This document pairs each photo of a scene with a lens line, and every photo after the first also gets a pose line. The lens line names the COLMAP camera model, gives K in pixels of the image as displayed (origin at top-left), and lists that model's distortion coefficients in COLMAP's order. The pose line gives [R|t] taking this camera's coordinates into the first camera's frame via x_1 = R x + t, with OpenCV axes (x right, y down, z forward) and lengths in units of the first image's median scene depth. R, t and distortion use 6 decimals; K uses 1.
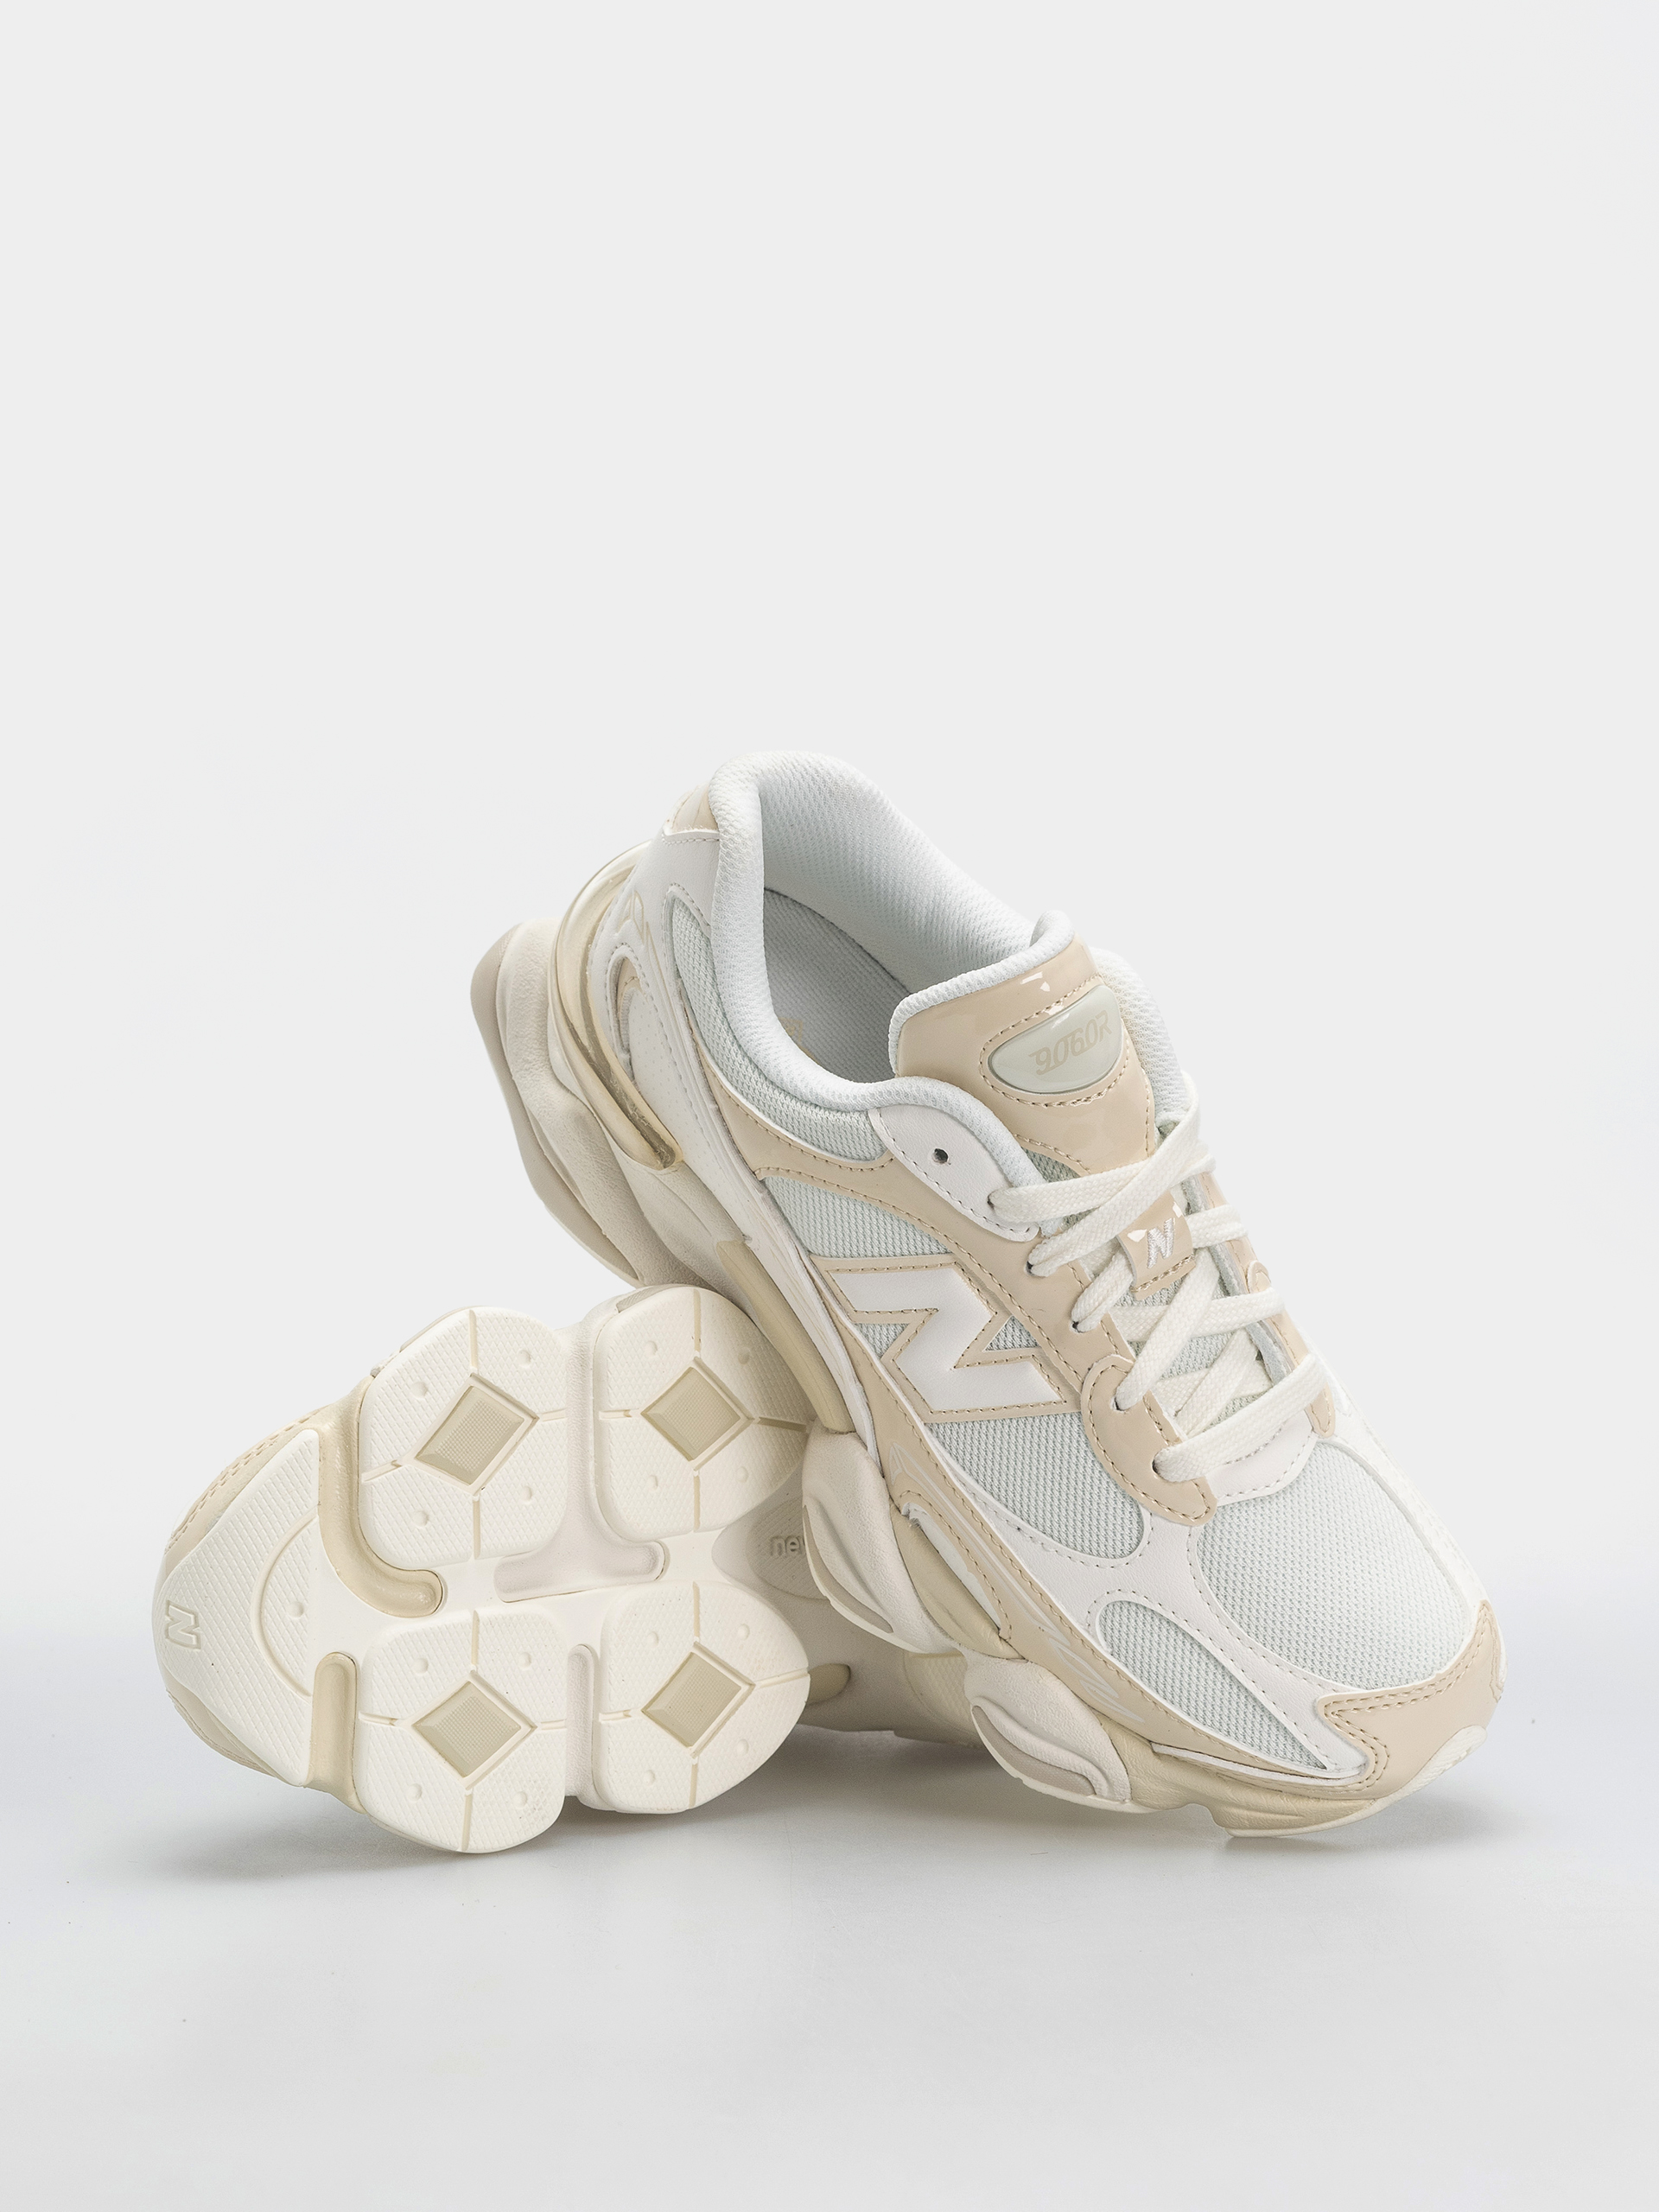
lens RADIAL K [[6518.6, 0, 829.5], [0, 6518.6, 1106.0], [0, 0, 1]] dist [0.026229, 1.407732]
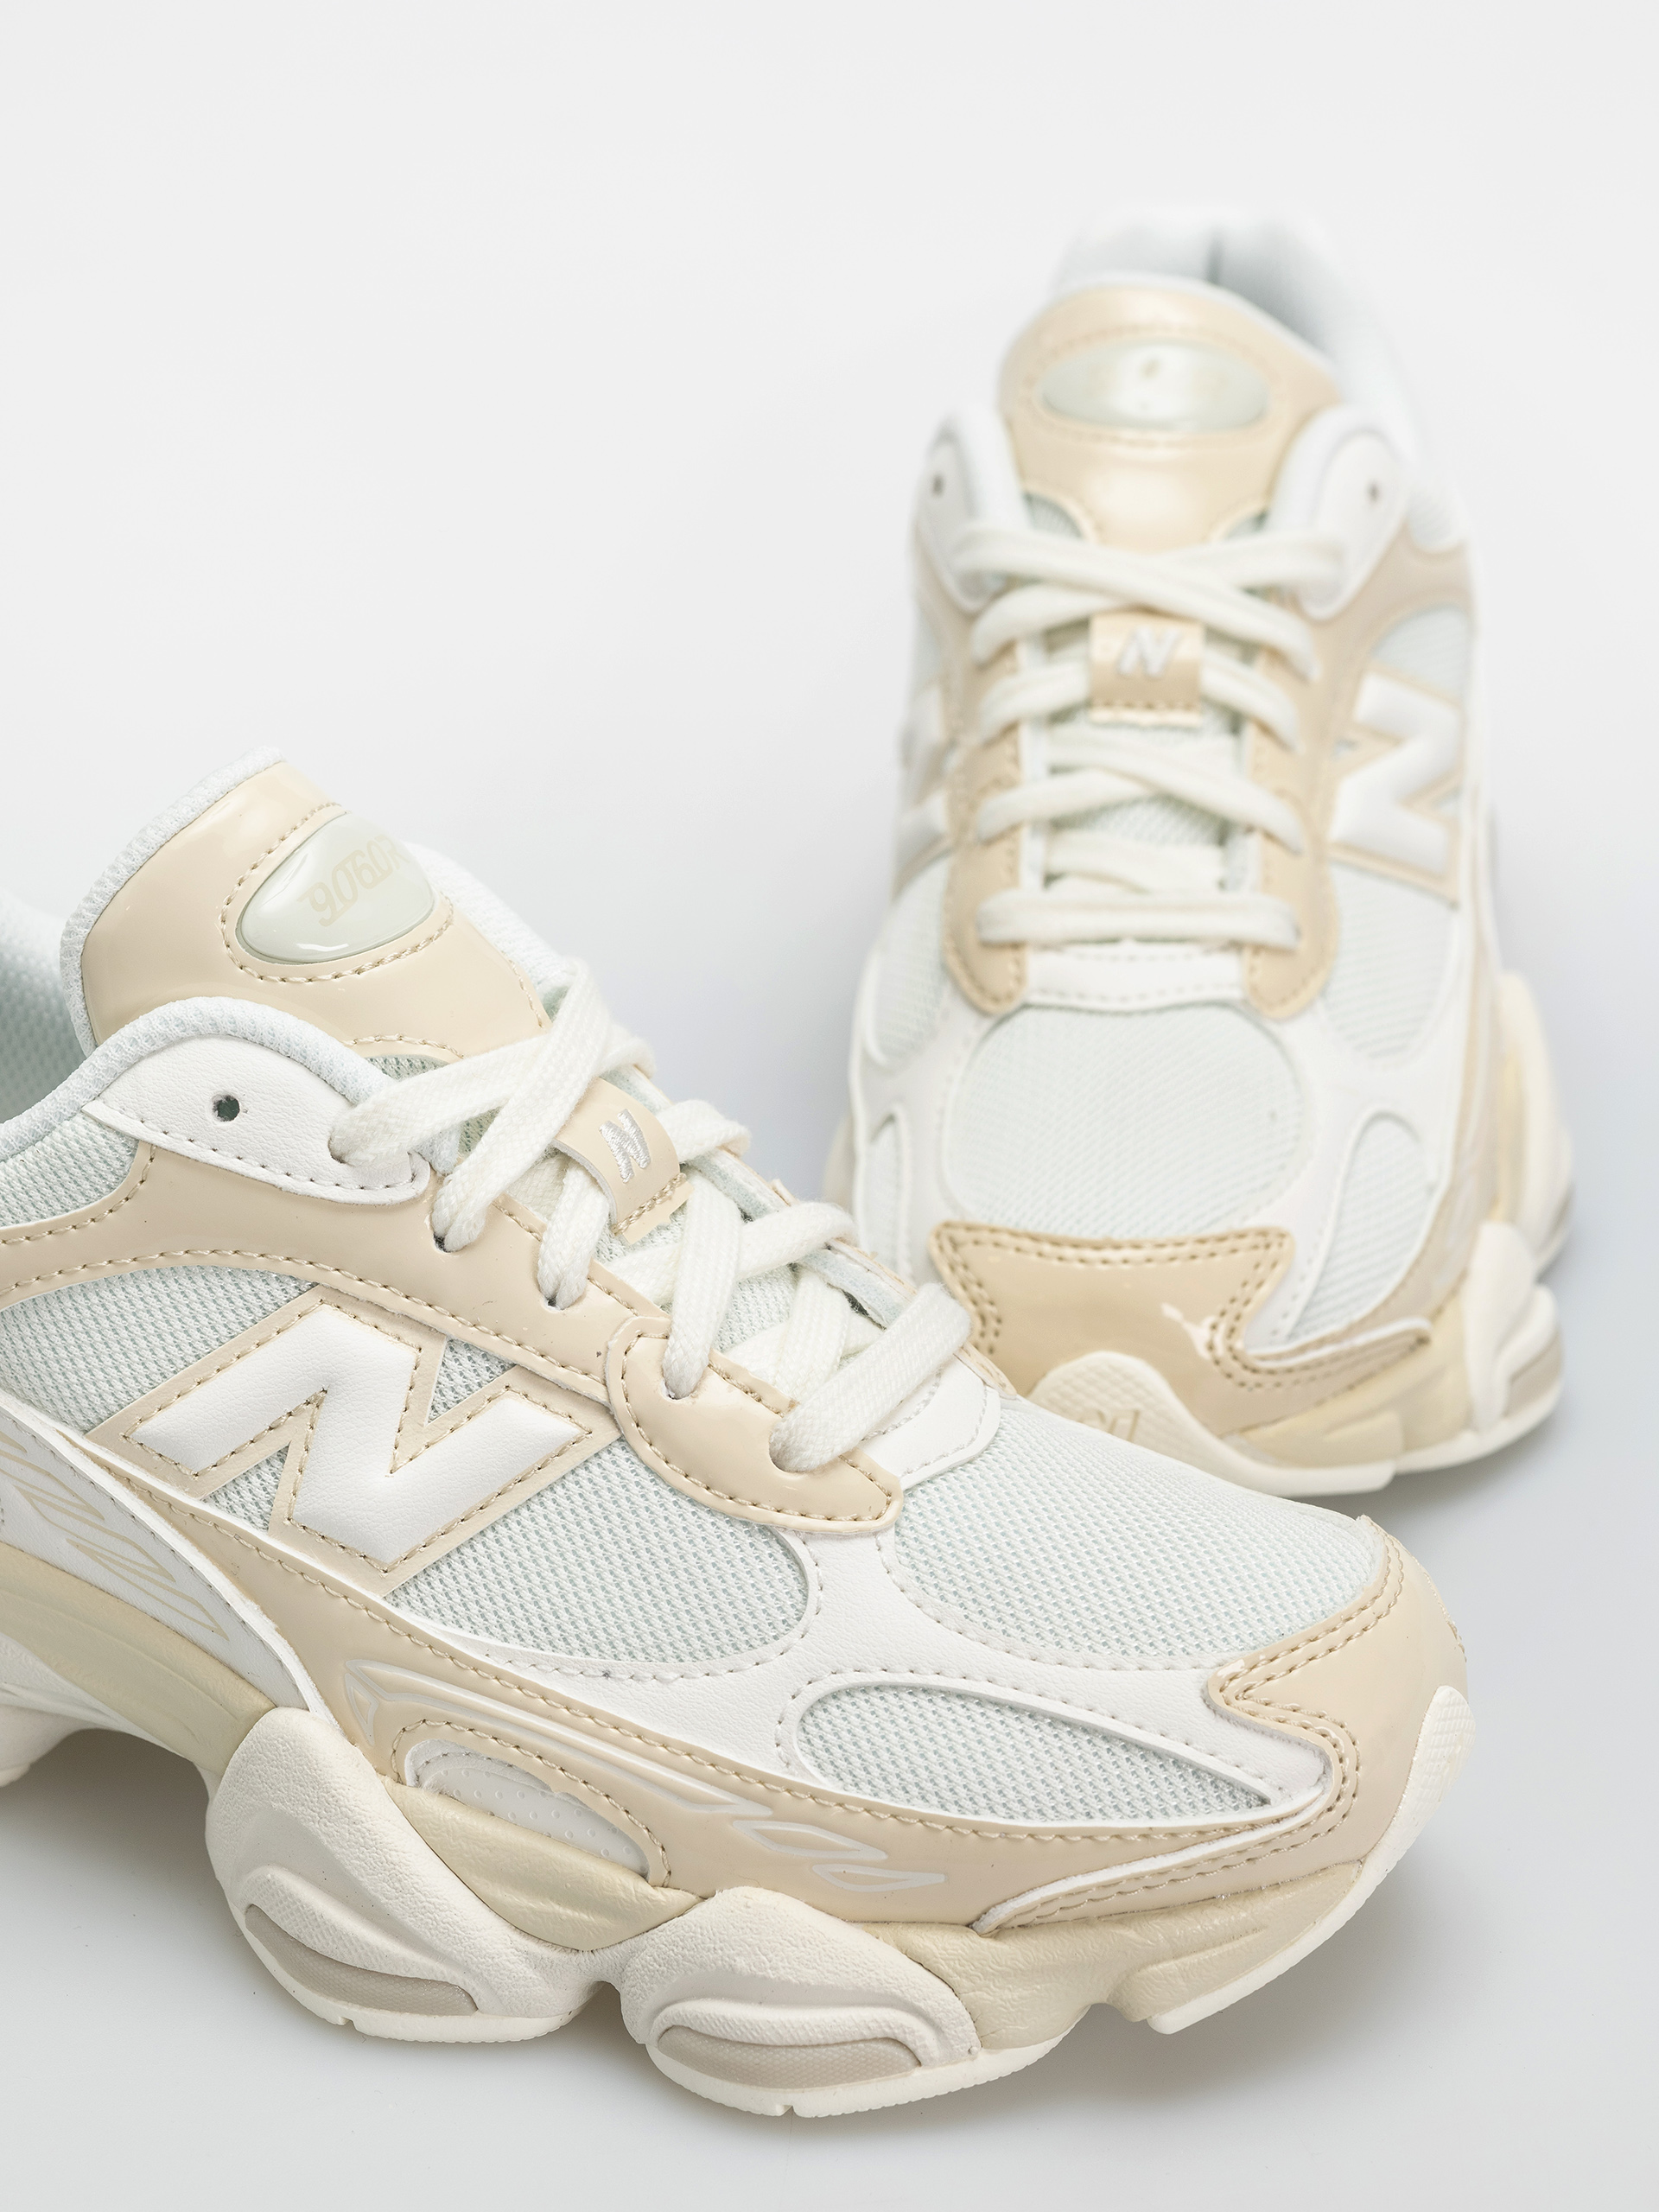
lens RADIAL K [[6518.6, 0, 829.5], [0, 6518.6, 1106.0], [0, 0, 1]] dist [0.026229, 1.407732]
pose [[0.900938, -0.340568, 0.268931, -0.091832], [0.424966, 0.817871, -0.387932, 0.257973], [-0.087833, 0.463789, 0.881581, 0.471135]]
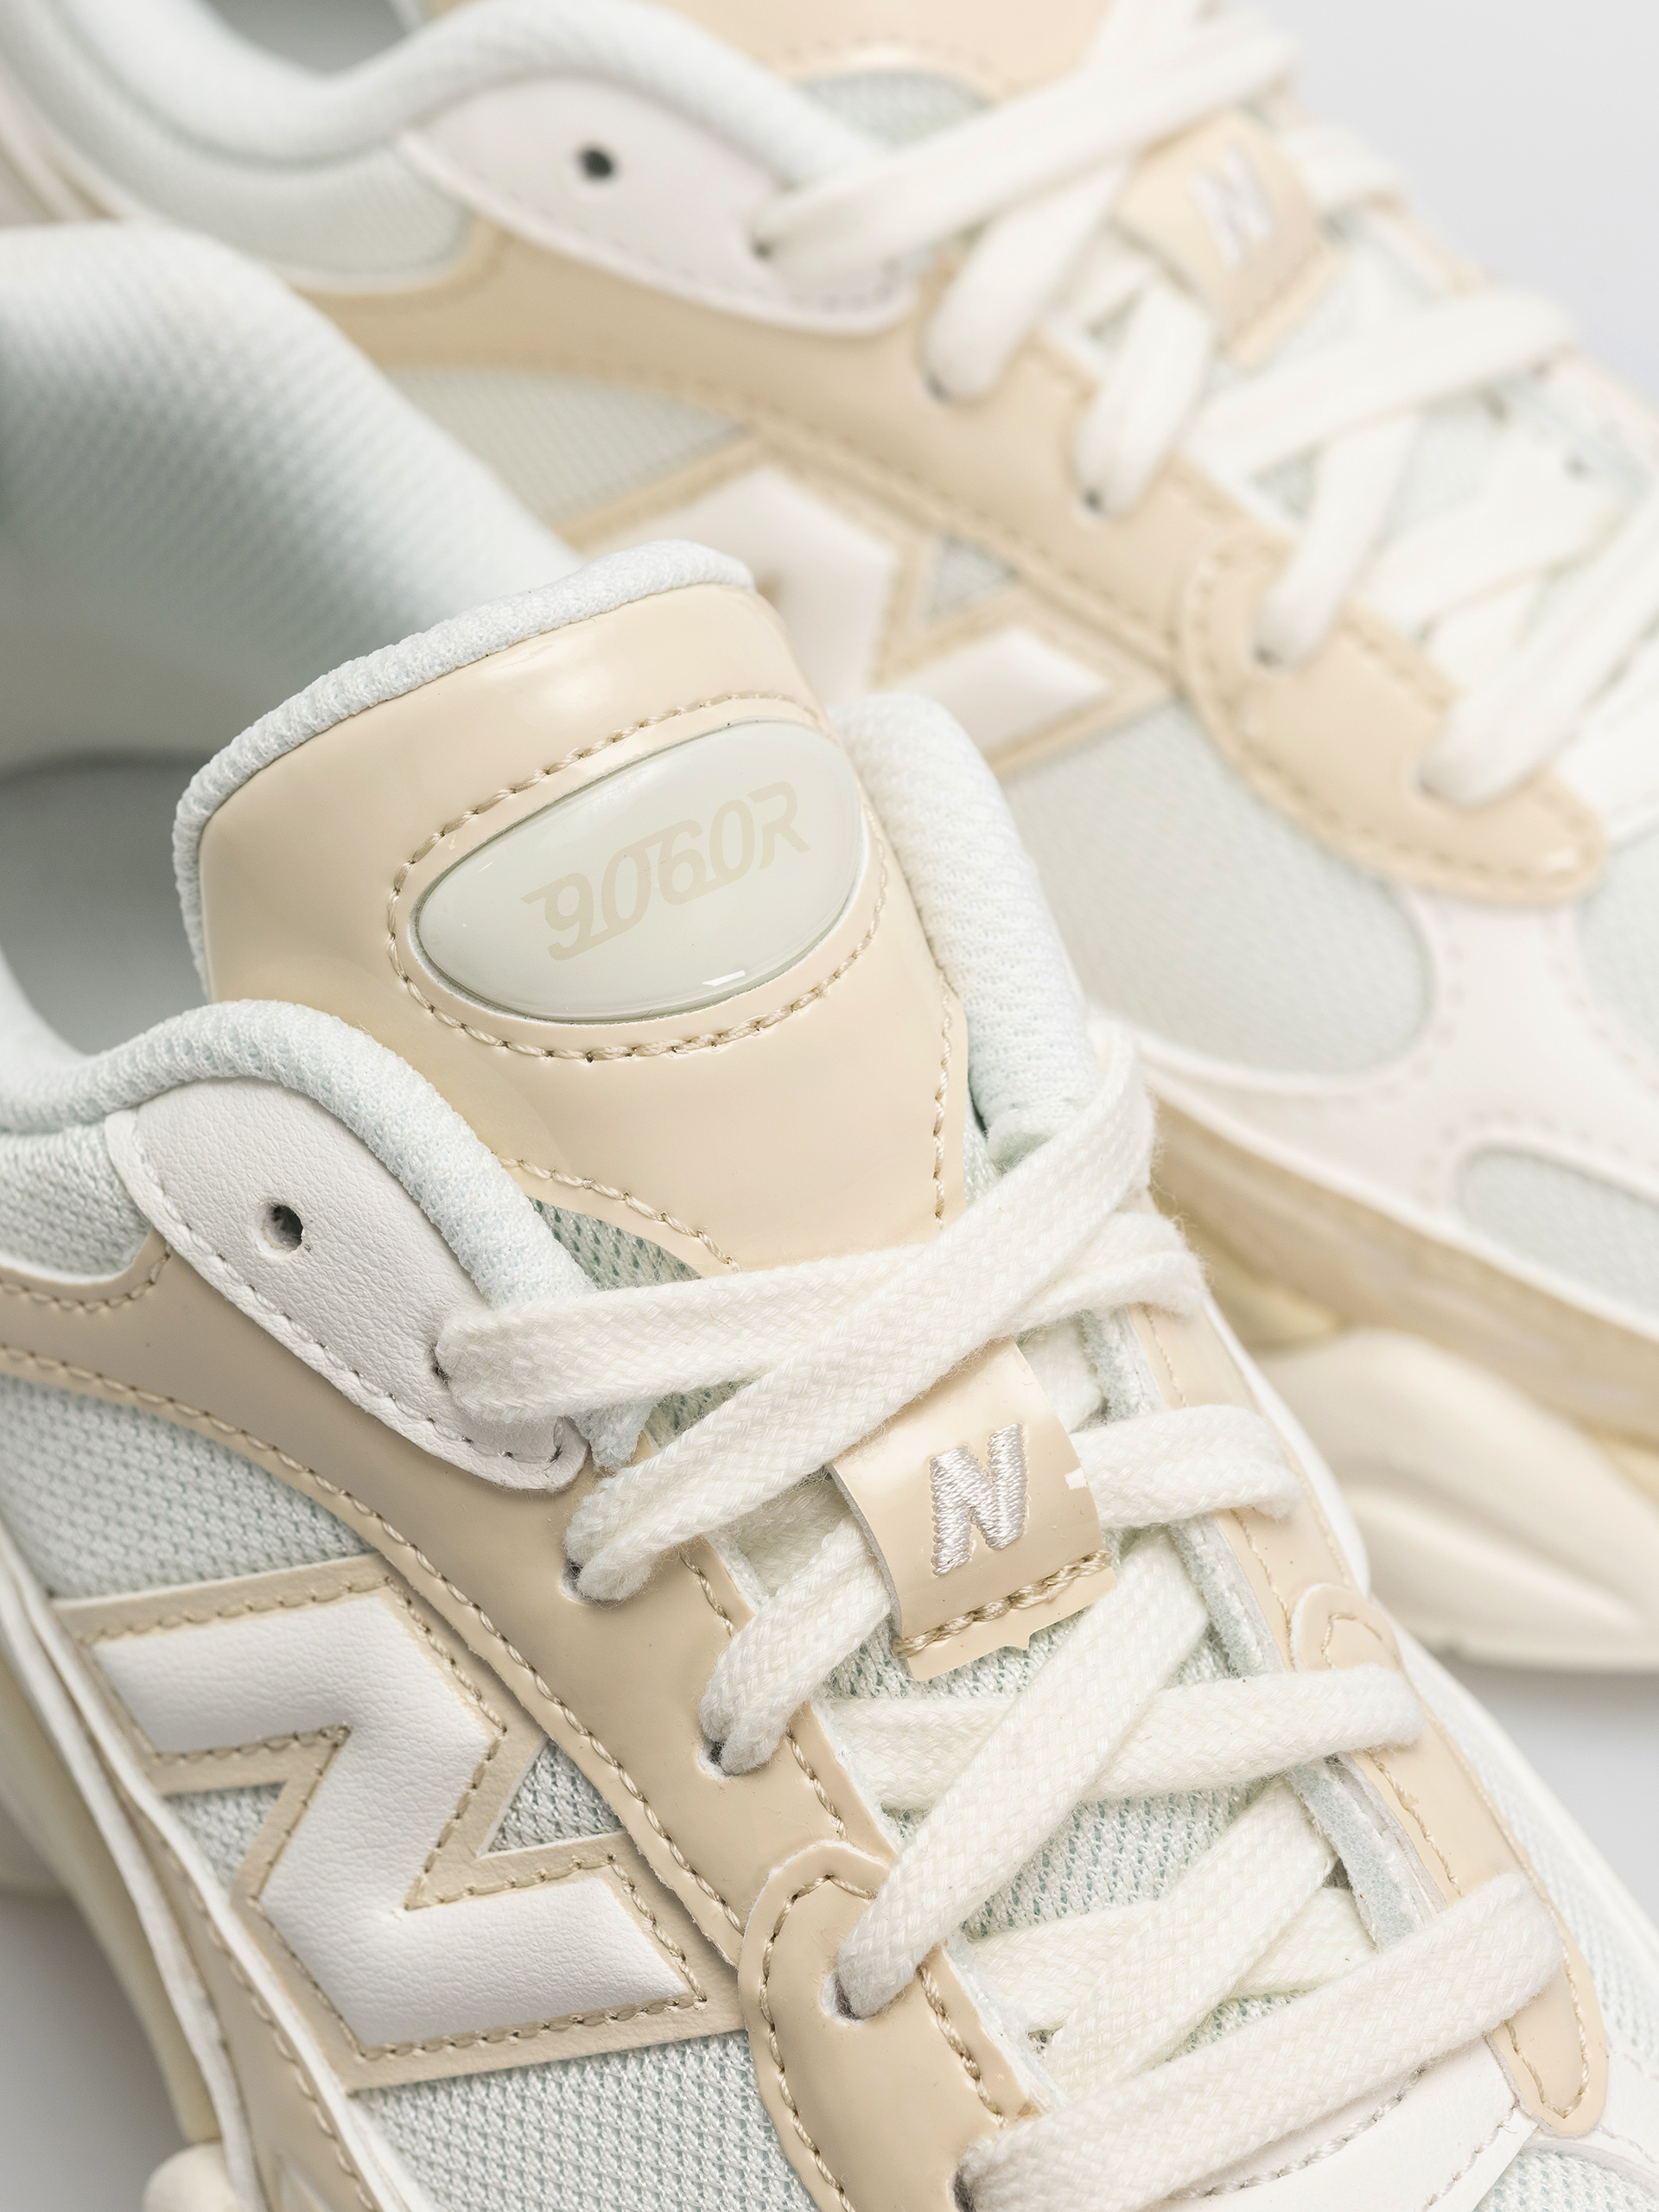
lens RADIAL K [[6518.6, 0, 829.5], [0, 6518.6, 1106.0], [0, 0, 1]] dist [0.026229, 1.407732]
pose [[0.966731, -0.041712, -0.252371, 0.126145], [-0.008878, 0.980549, -0.196074, 0.065655], [0.255641, 0.191792, 0.947557, 0.688647]]
